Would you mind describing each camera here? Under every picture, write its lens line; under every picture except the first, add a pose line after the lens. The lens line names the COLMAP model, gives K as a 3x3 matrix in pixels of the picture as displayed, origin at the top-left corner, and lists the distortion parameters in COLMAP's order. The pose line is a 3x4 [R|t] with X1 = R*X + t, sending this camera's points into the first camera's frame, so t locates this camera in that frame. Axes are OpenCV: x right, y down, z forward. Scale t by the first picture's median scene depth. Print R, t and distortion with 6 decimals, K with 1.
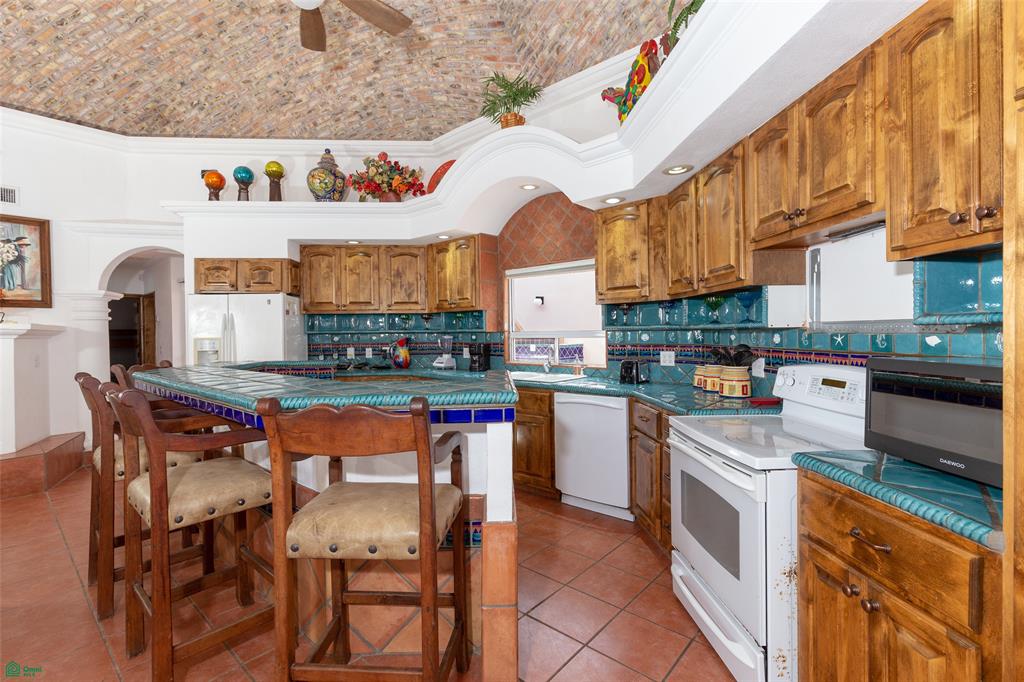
lens RADIAL K [[467.0, 0, 512.0], [0, 467.0, 341.0], [0, 0, 1]] dist [0.011944, -0.000946]
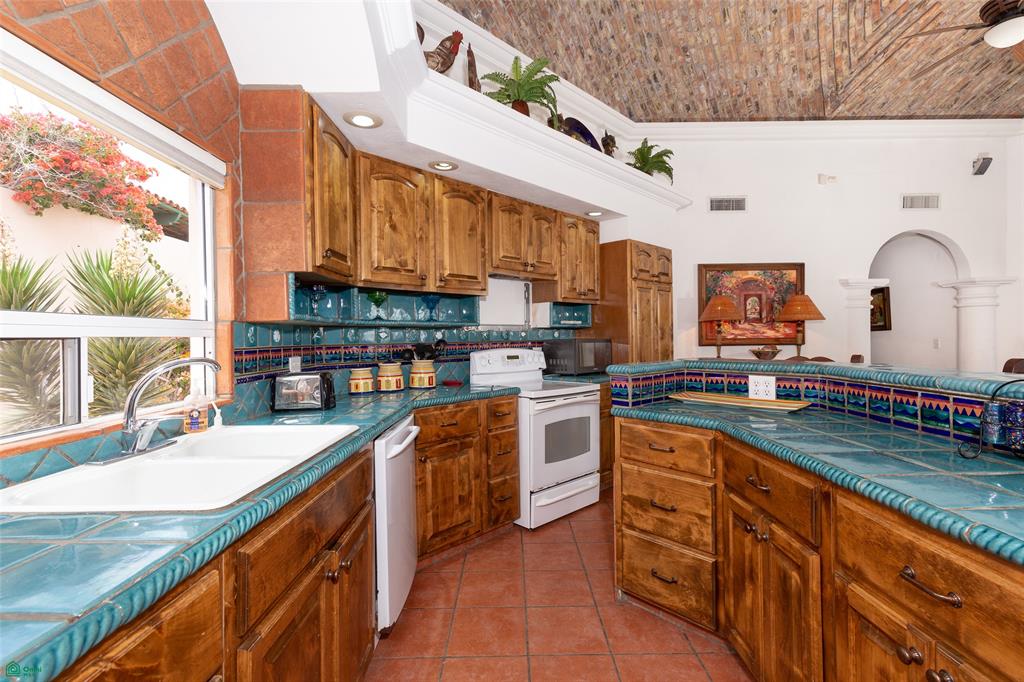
lens RADIAL K [[467.0, 0, 512.0], [0, 467.0, 341.0], [0, 0, 1]] dist [0.011944, -0.000946]
pose [[-0.667350, 0.011253, 0.744659, -0.309608], [0.027612, 0.999572, 0.009641, 0.001873], [-0.744232, 0.026995, -0.667375, 1.028093]]
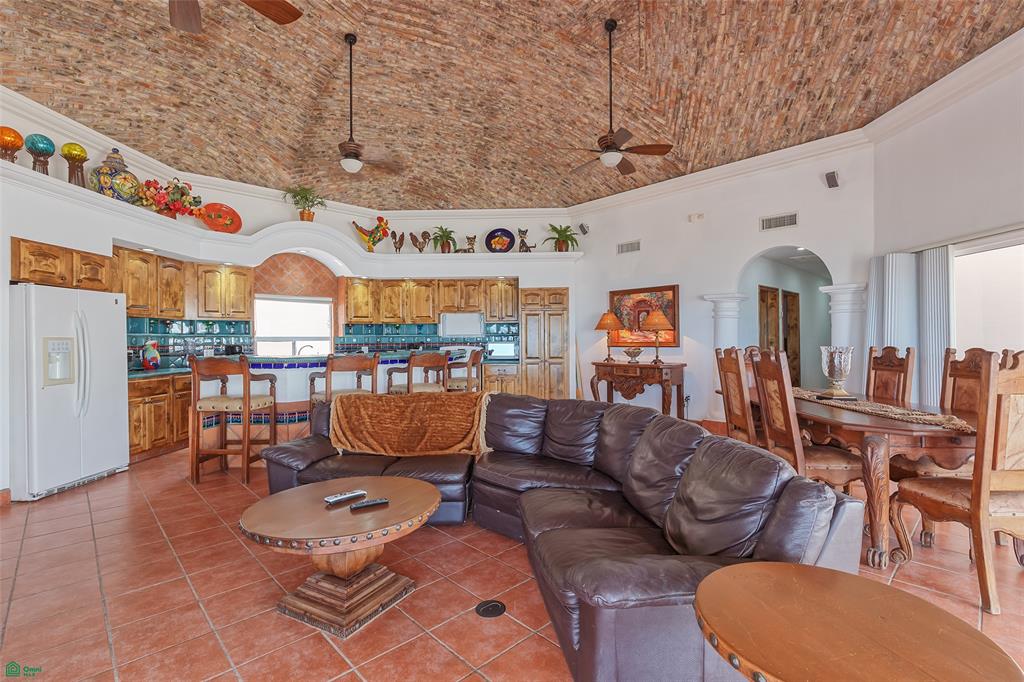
lens RADIAL K [[467.0, 0, 512.0], [0, 467.0, 341.0], [0, 0, 1]] dist [0.011944, -0.000946]
pose [[0.081841, 0.008011, 0.996613, -1.502963], [0.021347, 0.999724, -0.009789, 0.026295], [-0.996417, 0.022076, 0.081647, 0.111608]]
